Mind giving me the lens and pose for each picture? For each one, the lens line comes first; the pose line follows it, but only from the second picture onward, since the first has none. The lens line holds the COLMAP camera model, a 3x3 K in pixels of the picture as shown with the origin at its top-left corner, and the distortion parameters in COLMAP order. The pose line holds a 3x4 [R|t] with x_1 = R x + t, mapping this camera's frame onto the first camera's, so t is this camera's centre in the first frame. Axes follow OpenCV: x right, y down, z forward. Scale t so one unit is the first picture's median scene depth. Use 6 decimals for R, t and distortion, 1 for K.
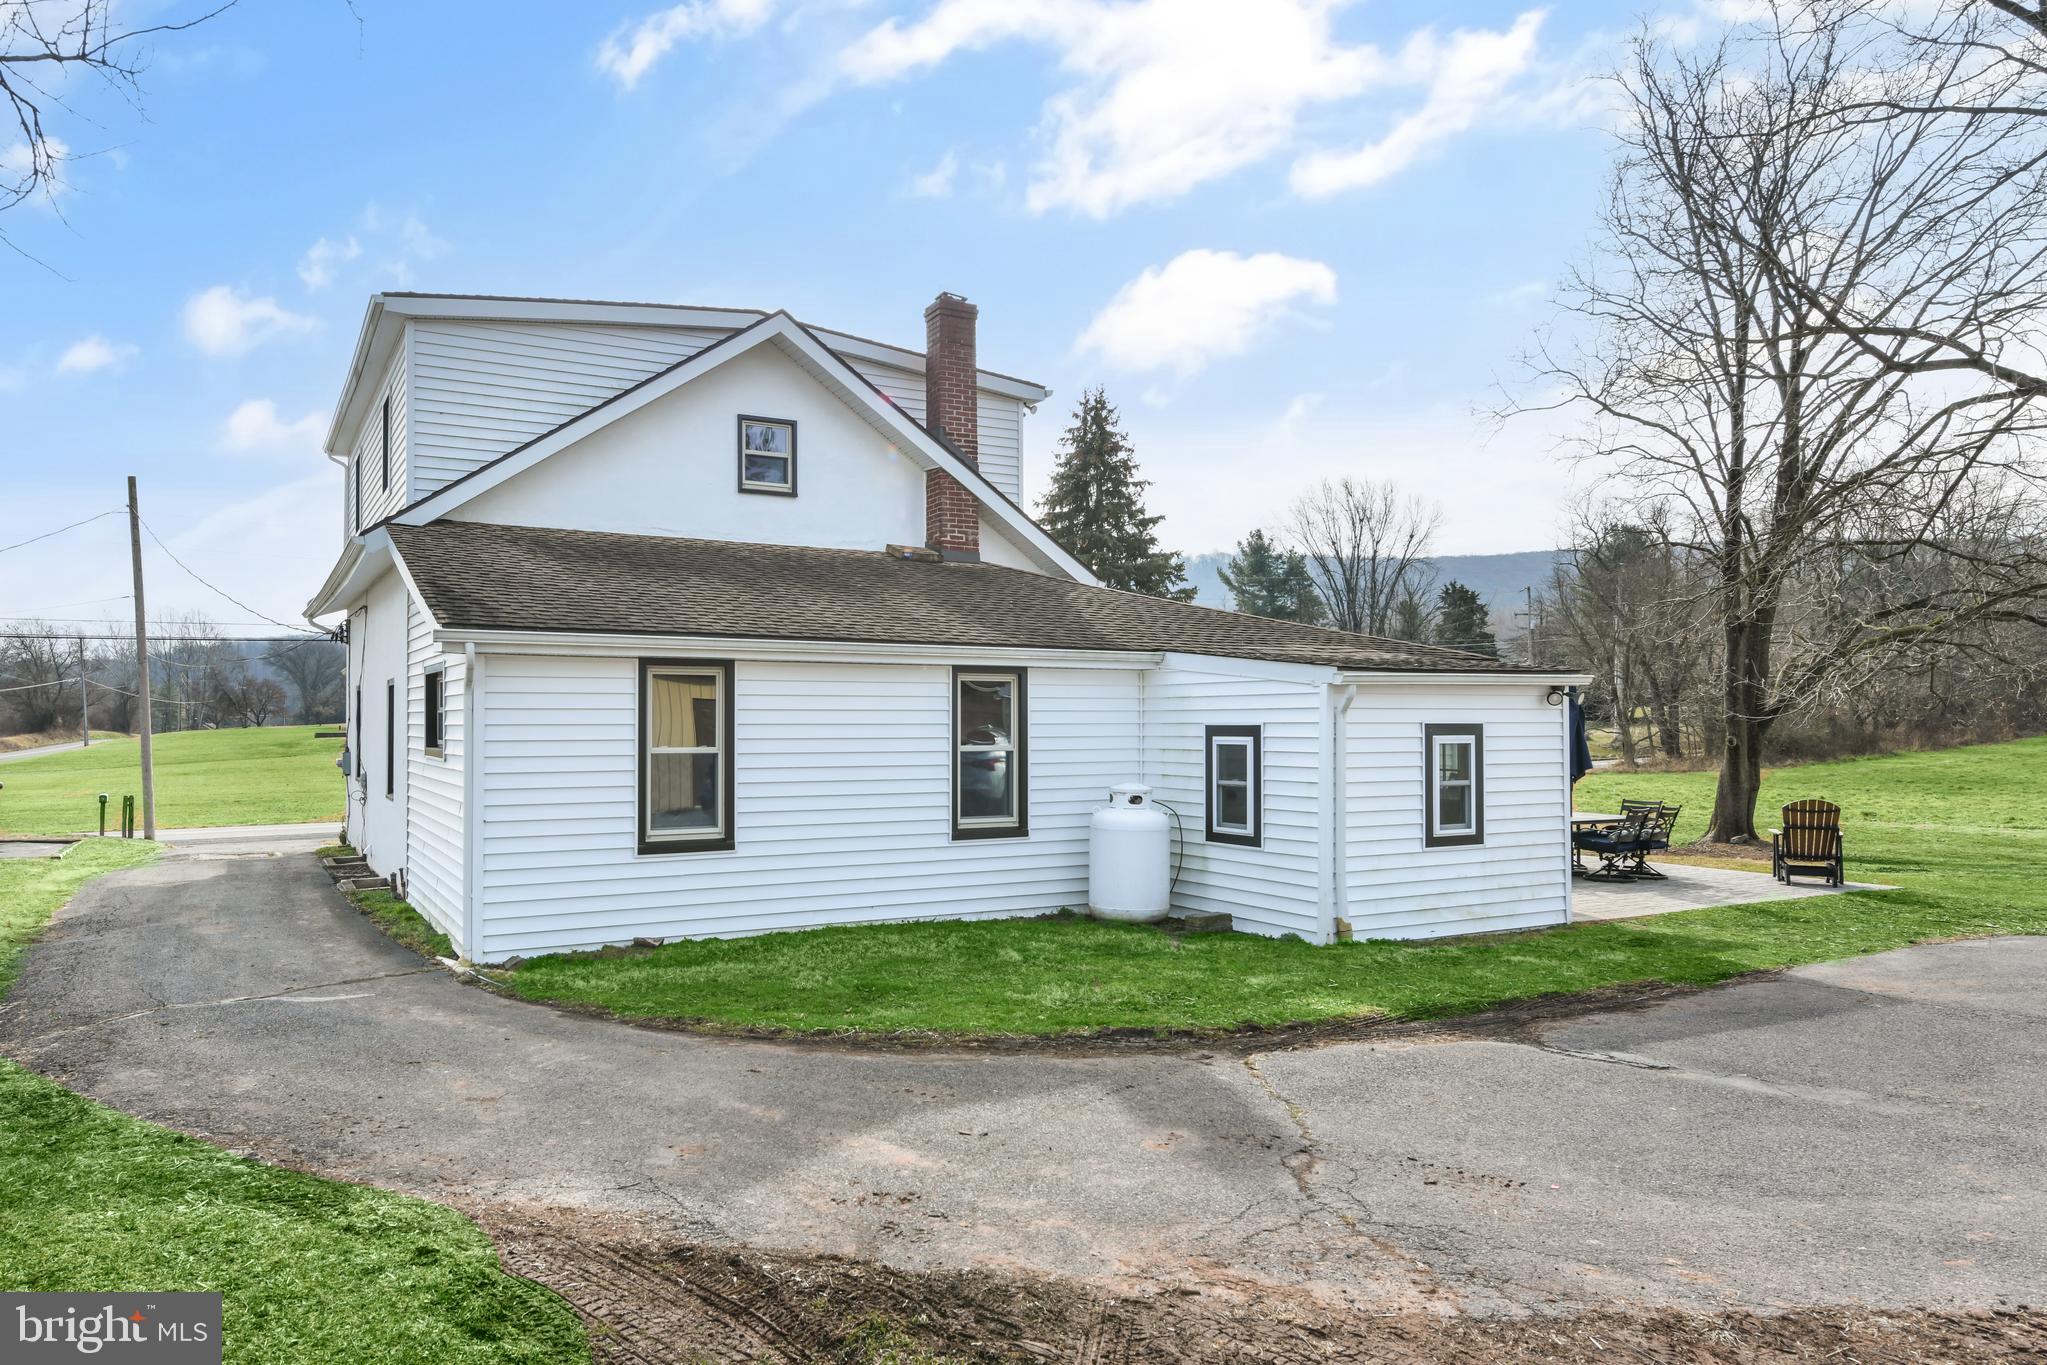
lens RADIAL K [[1320.6, 0, 1022.2], [0, 1320.6, 704.3], [0, 0, 1]] dist [0.002441, 0.001077]
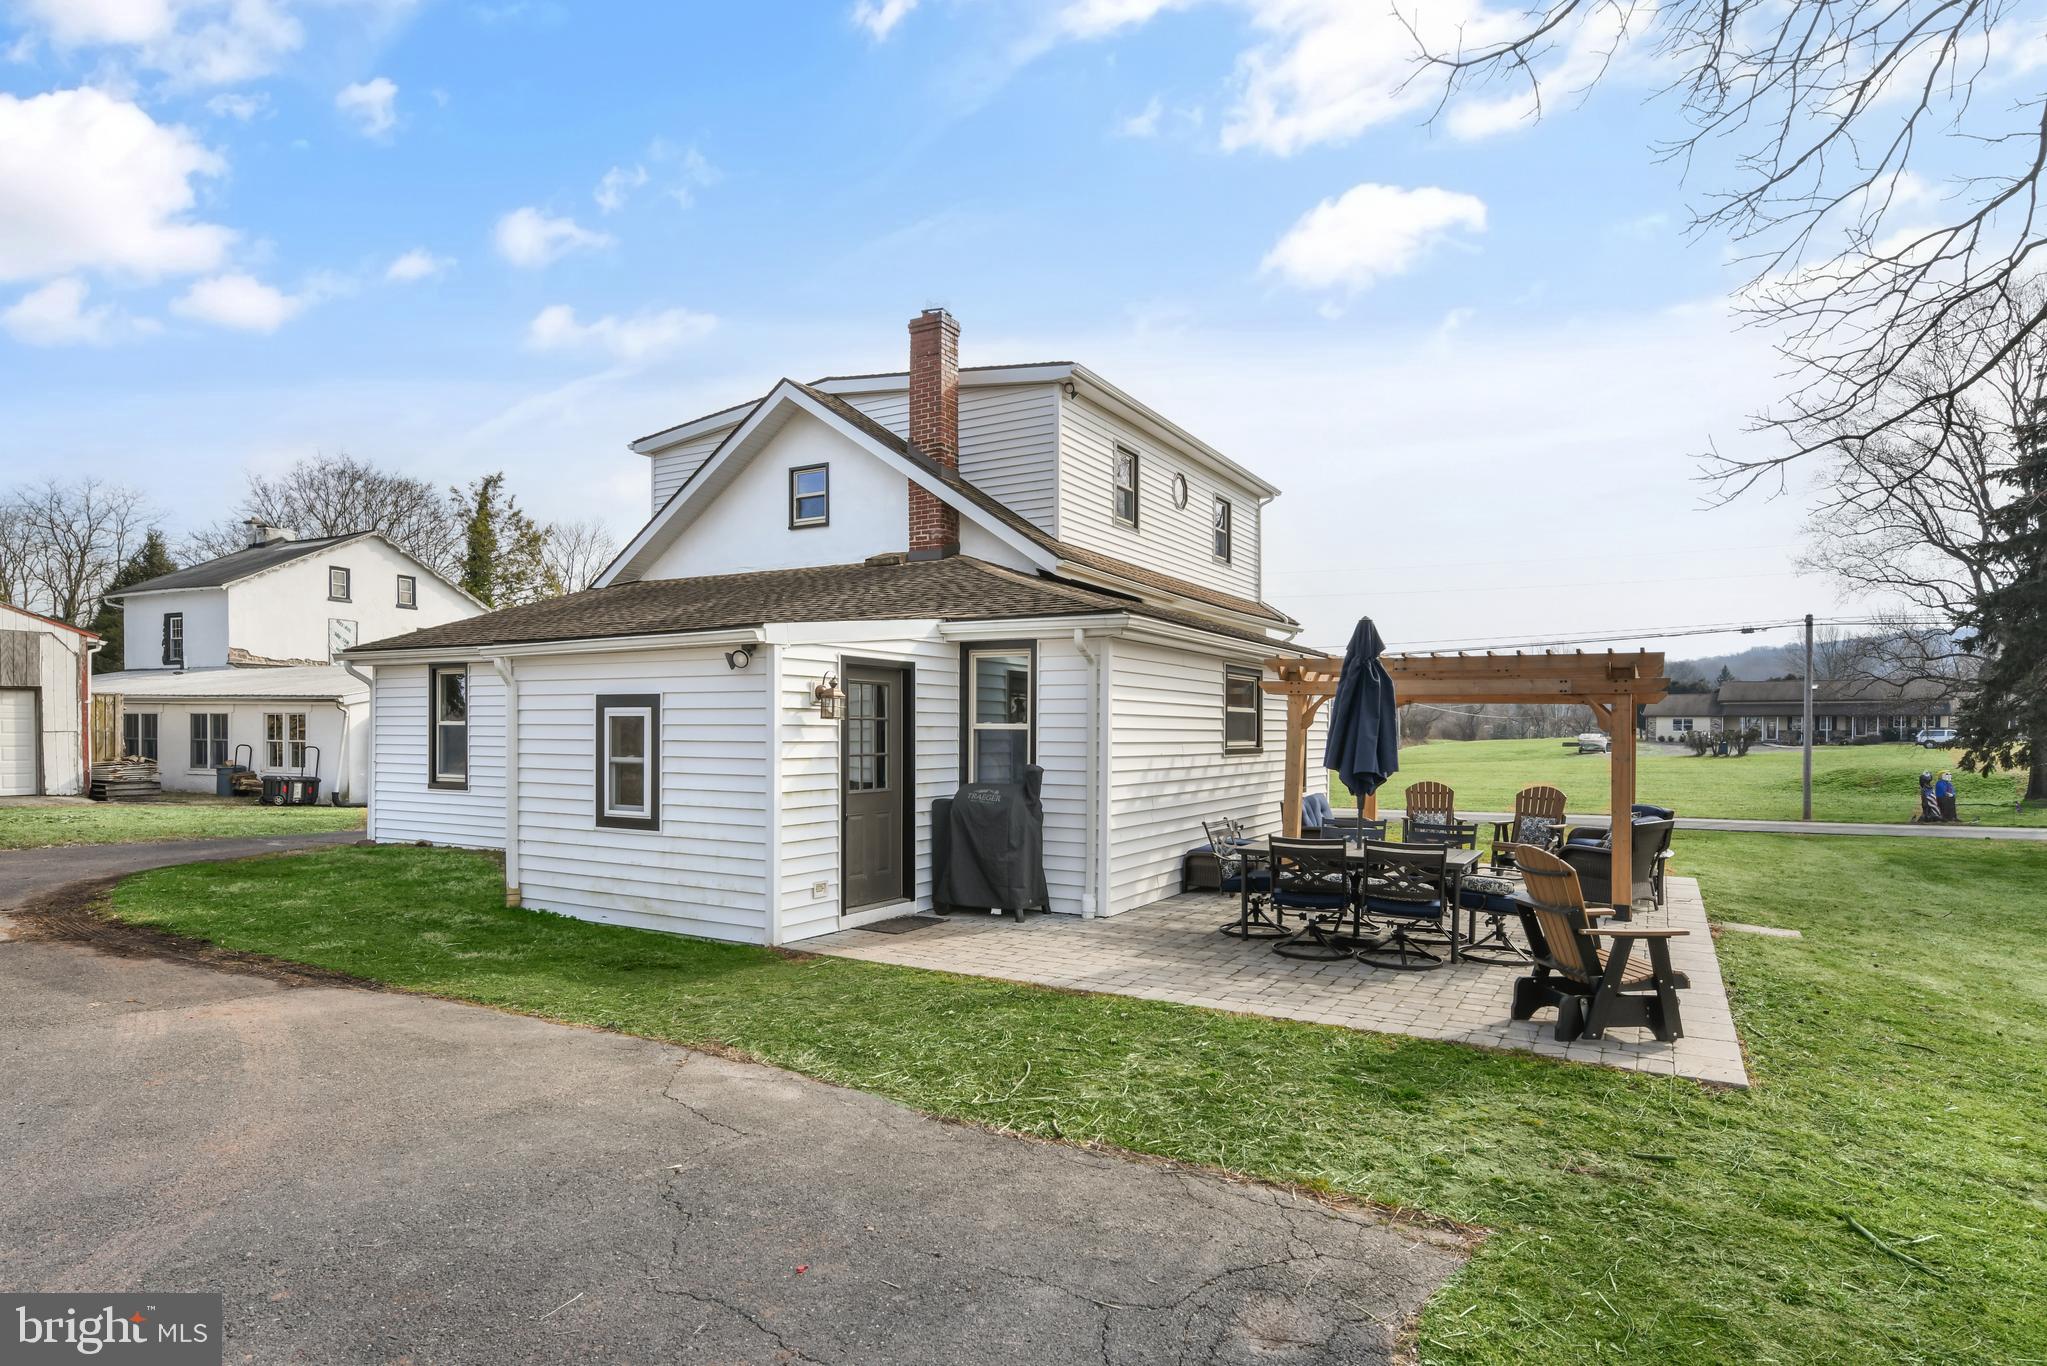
lens RADIAL K [[1157.6, 0, 1019.7], [0, 1157.6, 751.0], [0, 0, 1]] dist [0.000323, -0.000314]
pose [[0.498002, 0.018062, -0.866988, 1.014046], [0.004236, 0.999720, 0.023261, 0.031969], [0.867165, -0.015257, 0.497787, 0.739288]]
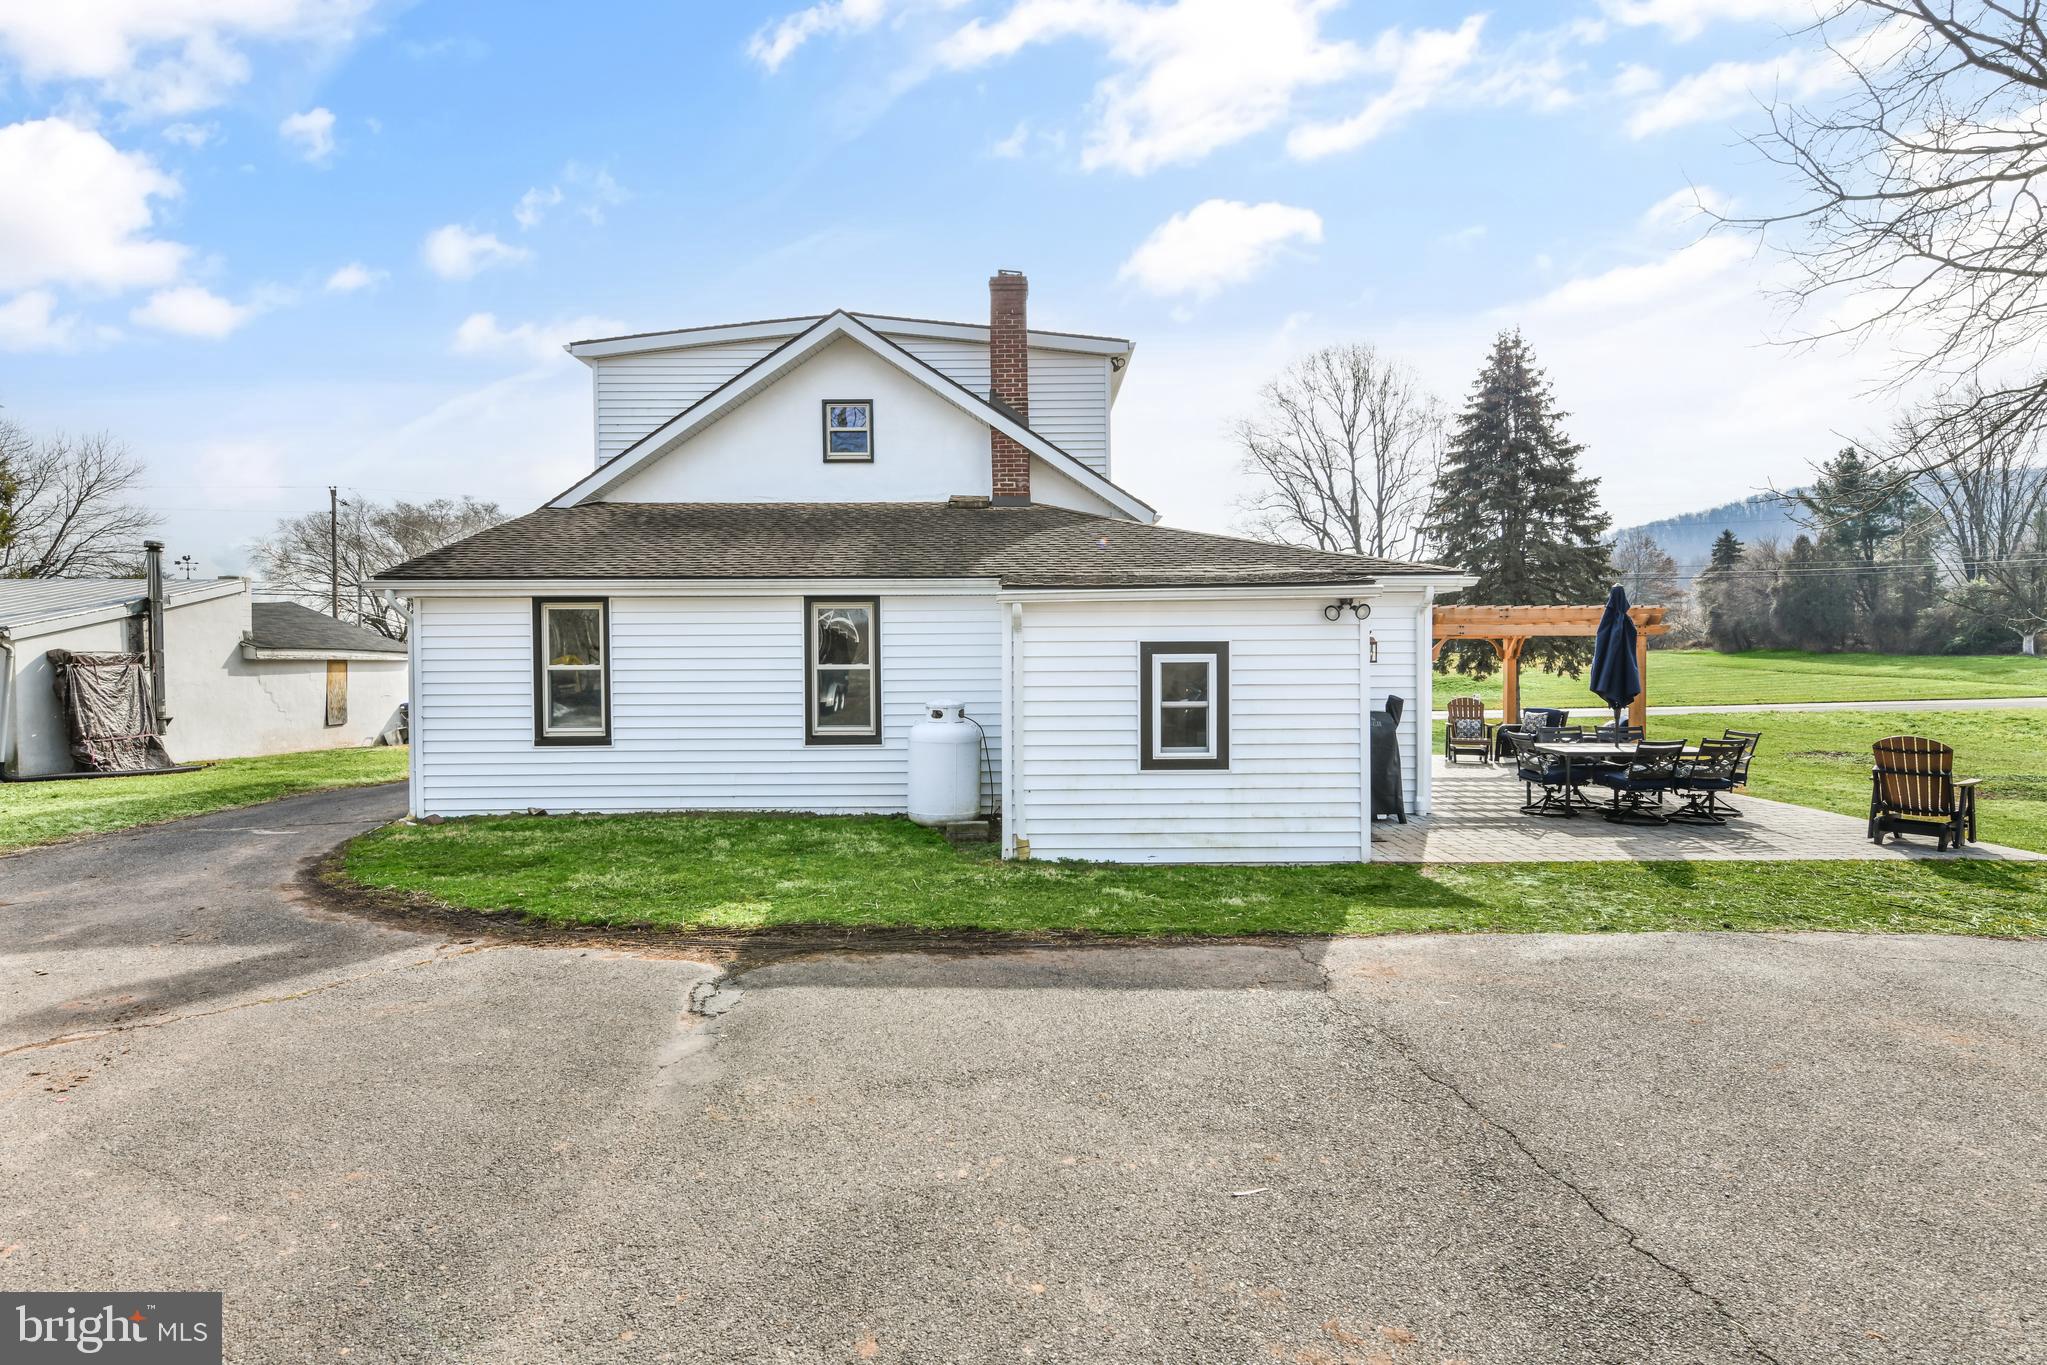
lens RADIAL K [[1063.8, 0, 1023.5], [0, 1063.8, 682.5], [0, 0, 1]] dist [0.000066, -0.000766]
pose [[0.875230, 0.009095, -0.483621, 0.525211], [0.012470, 0.999067, 0.041356, 0.009709], [0.483546, -0.042227, 0.874300, 0.243253]]
